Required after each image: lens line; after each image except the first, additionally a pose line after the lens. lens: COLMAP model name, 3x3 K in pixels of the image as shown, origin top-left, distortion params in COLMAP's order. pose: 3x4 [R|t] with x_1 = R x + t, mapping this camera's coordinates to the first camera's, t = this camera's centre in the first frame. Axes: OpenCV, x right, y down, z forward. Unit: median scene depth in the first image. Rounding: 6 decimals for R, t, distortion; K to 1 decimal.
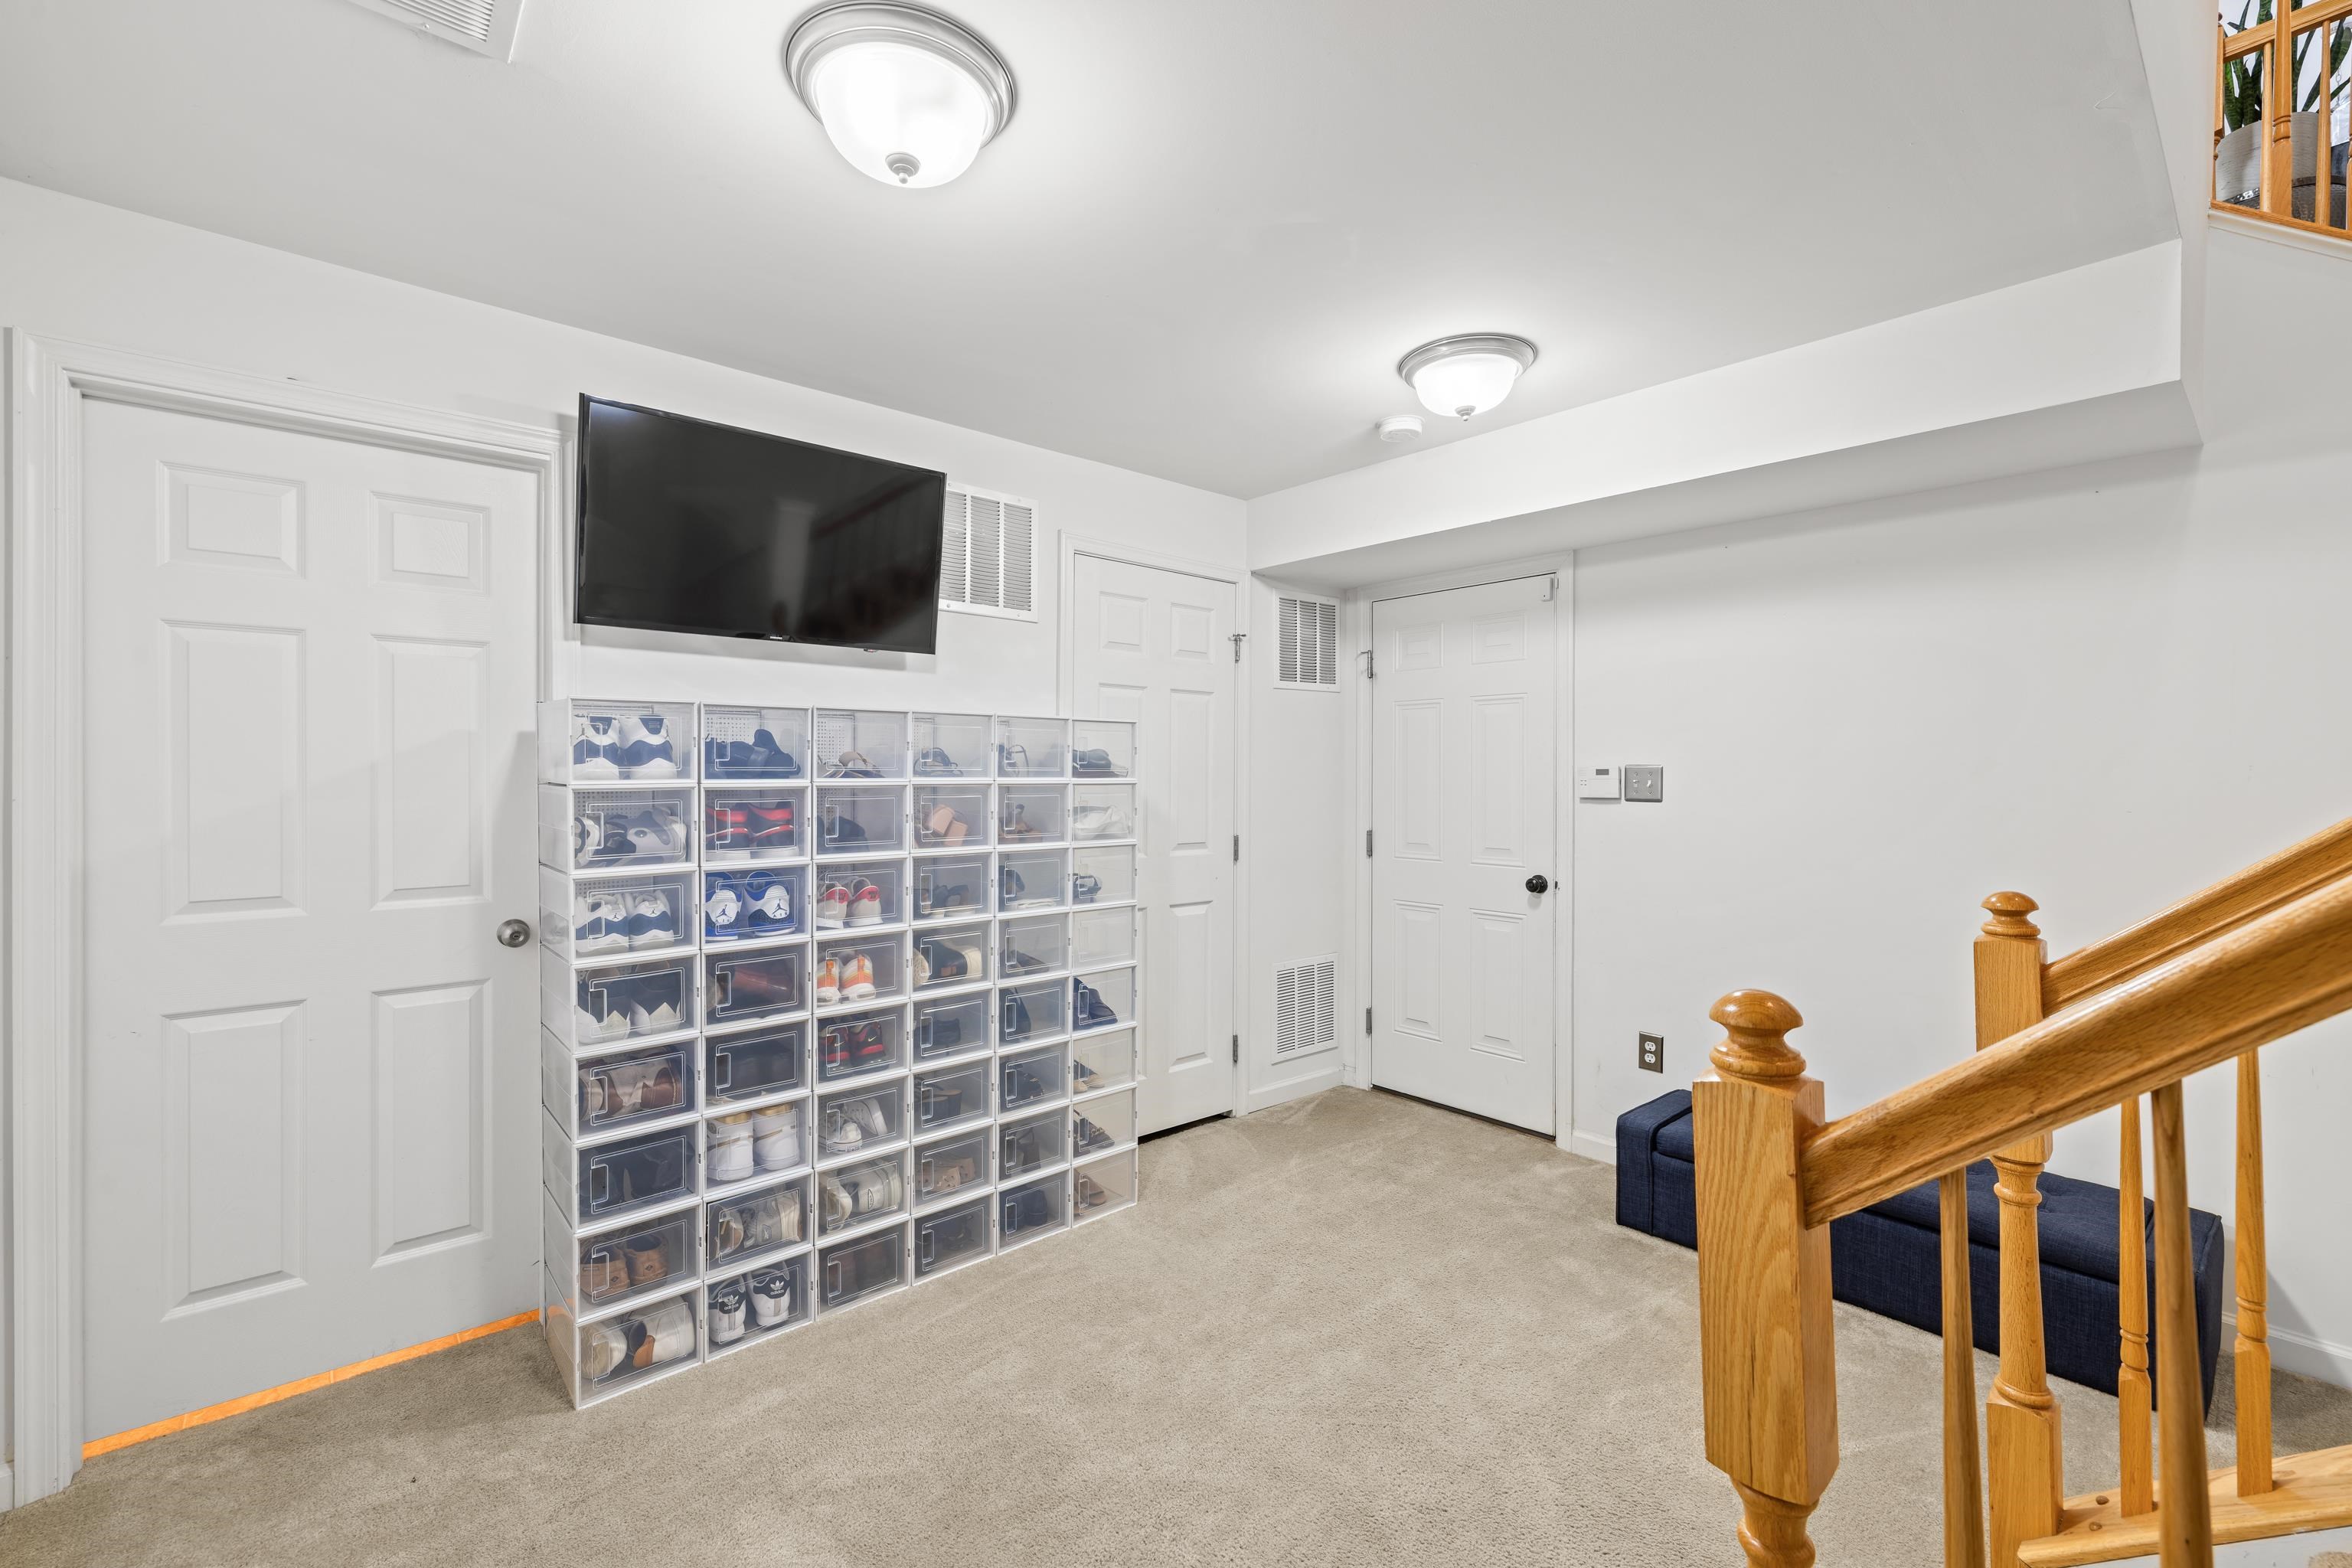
lens RADIAL K [[998.7, 0, 1175.3], [0, 998.7, 773.7], [0, 0, 1]] dist [0.001439, -0.000452]
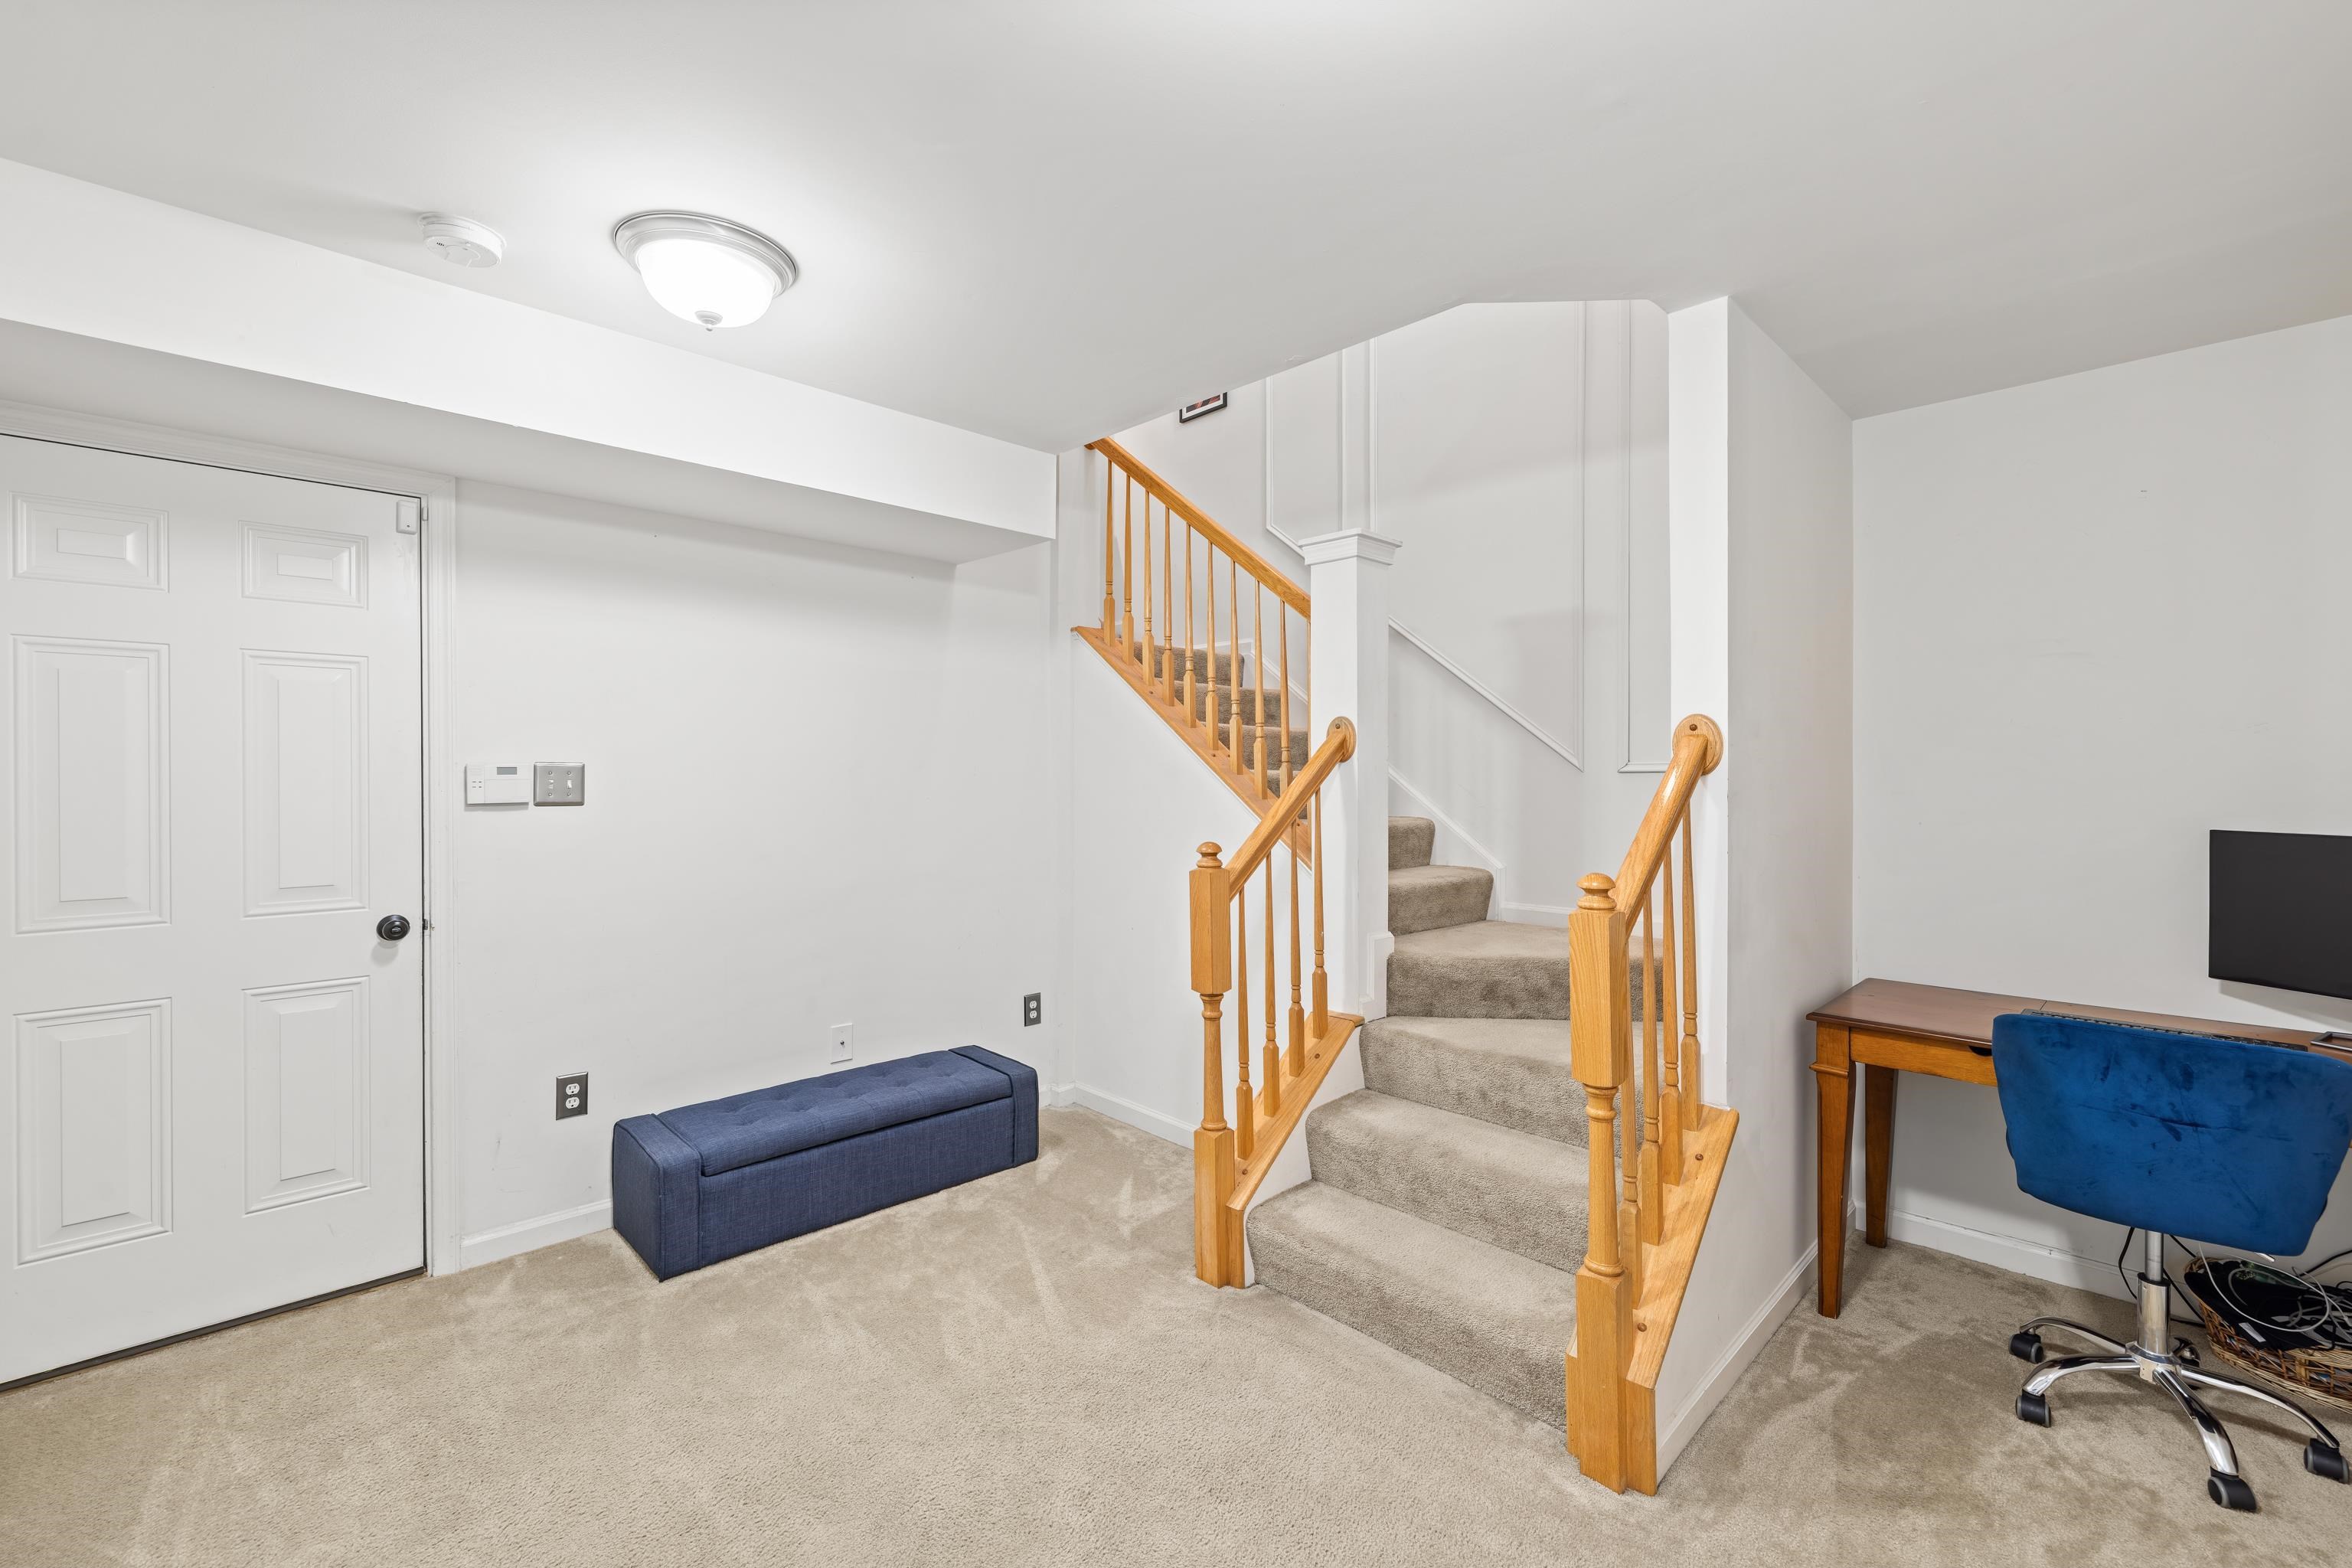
lens RADIAL K [[998.7, 0, 1174.4], [0, 998.7, 777.9], [0, 0, 1]] dist [0.001439, -0.000452]
pose [[-0.048777, -0.006195, 0.998790, -0.402783], [0.000142, 0.999981, 0.006210, -0.000628], [-0.998810, 0.000444, -0.048775, 0.516707]]
